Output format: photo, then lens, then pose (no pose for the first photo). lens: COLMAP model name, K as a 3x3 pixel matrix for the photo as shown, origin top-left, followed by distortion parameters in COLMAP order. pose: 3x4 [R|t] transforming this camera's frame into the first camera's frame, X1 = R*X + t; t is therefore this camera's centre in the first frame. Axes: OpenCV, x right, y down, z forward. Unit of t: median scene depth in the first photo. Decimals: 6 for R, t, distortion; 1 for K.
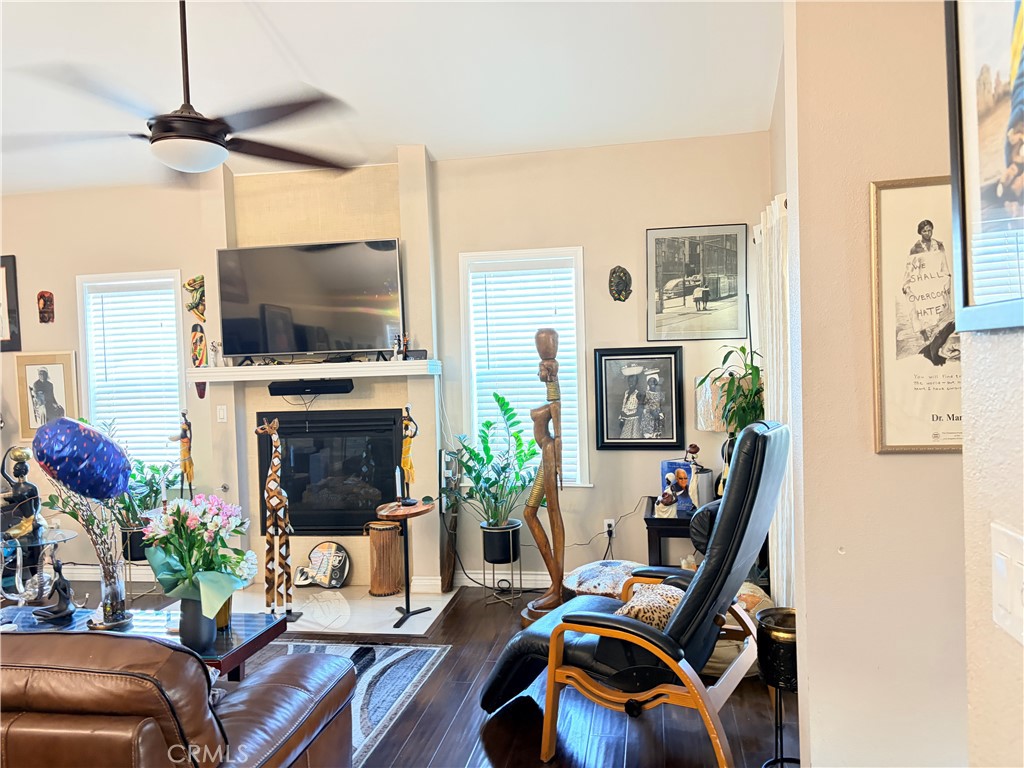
lens RADIAL K [[775.5, 0, 505.8], [0, 775.5, 385.8], [0, 0, 1]] dist [0.108866, -0.115985]
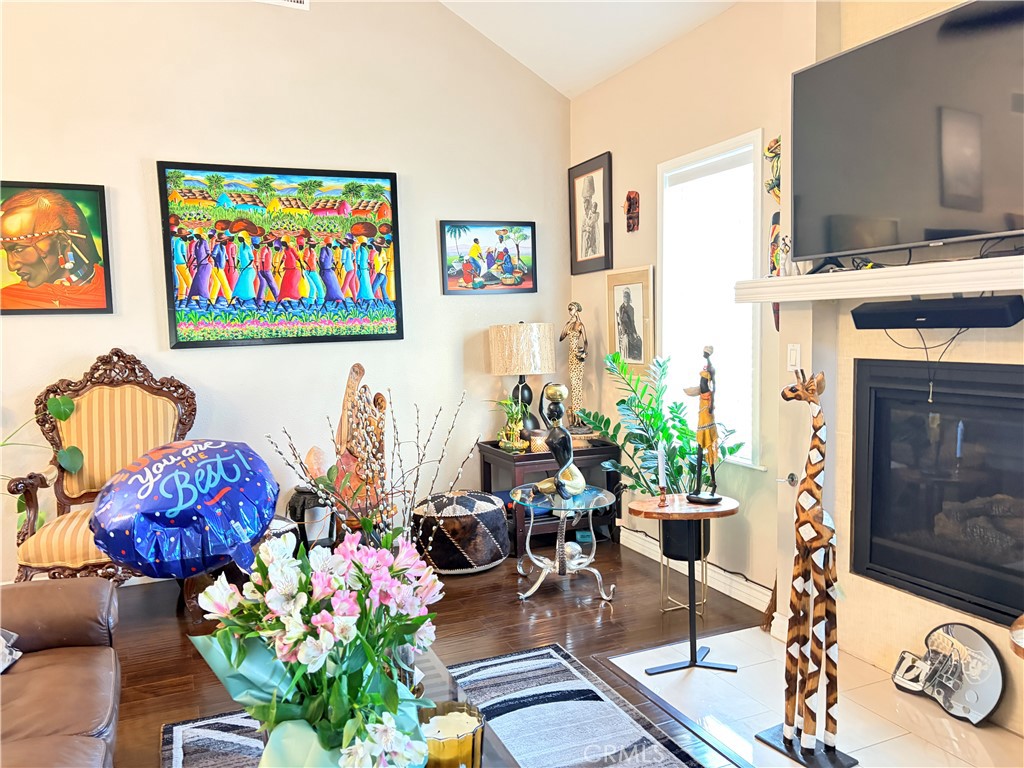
lens RADIAL K [[775.5, 0, 505.8], [0, 775.5, 385.8], [0, 0, 1]] dist [0.108866, -0.115985]
pose [[0.566079, 0.087077, -0.819739, 0.008246], [-0.023729, 0.995715, 0.089383, 0.009570], [0.824010, -0.031146, 0.565719, 0.511538]]
